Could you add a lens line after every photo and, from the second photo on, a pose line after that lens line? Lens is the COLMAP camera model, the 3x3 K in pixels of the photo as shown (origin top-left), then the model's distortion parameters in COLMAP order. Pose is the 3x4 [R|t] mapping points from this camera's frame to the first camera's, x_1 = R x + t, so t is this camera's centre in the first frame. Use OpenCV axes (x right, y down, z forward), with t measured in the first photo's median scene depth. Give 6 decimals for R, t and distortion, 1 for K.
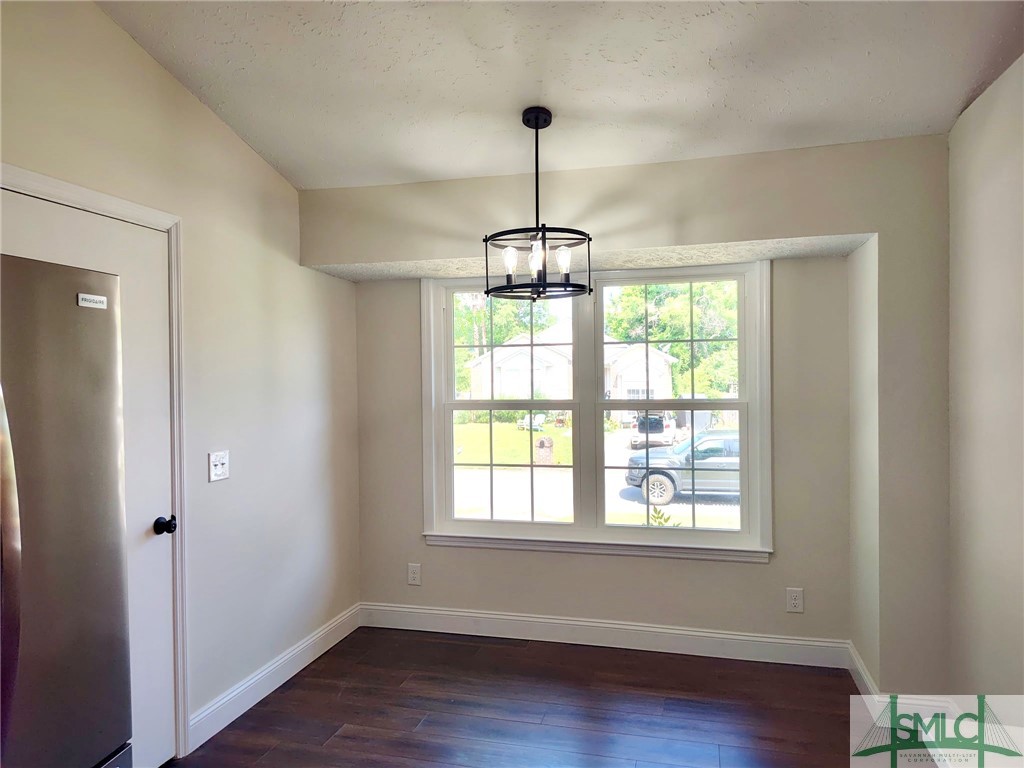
lens RADIAL K [[703.4, 0, 512.0], [0, 703.4, 384.0], [0, 0, 1]] dist [0.051617, -0.061879]
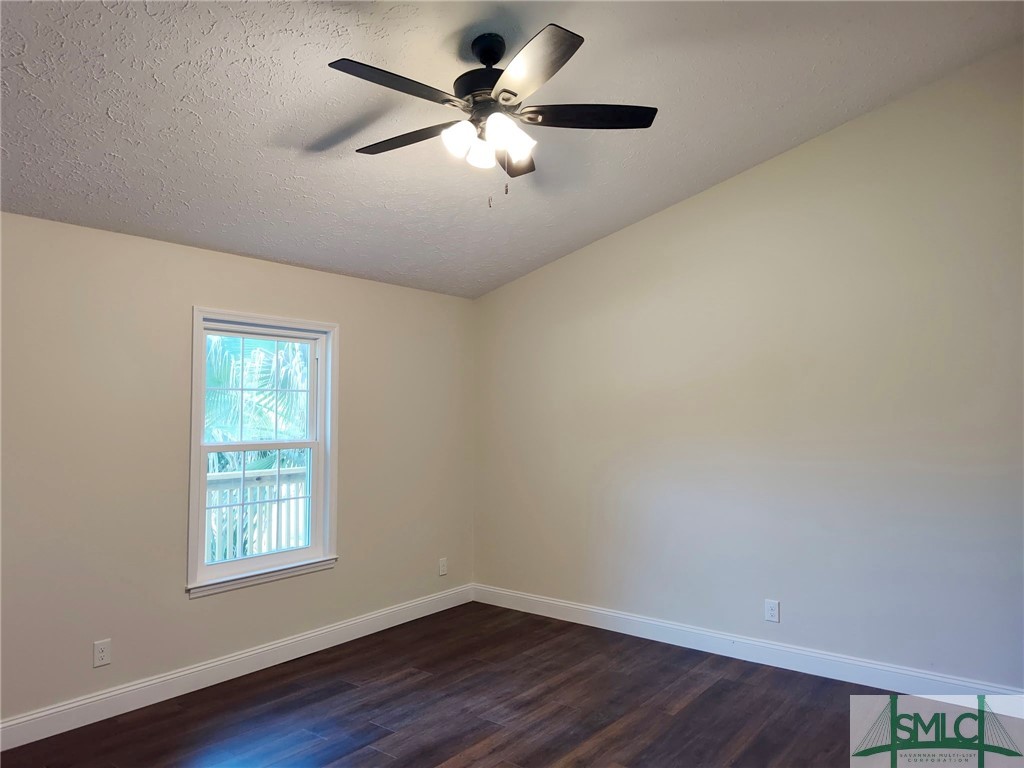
lens RADIAL K [[703.4, 0, 512.0], [0, 703.4, 384.0], [0, 0, 1]] dist [0.051617, -0.061879]
pose [[0.403197, 0.050920, 0.913695, -0.822576], [0.012978, 0.998032, -0.061347, 0.007248], [-0.915021, 0.036593, 0.401743, 0.219456]]
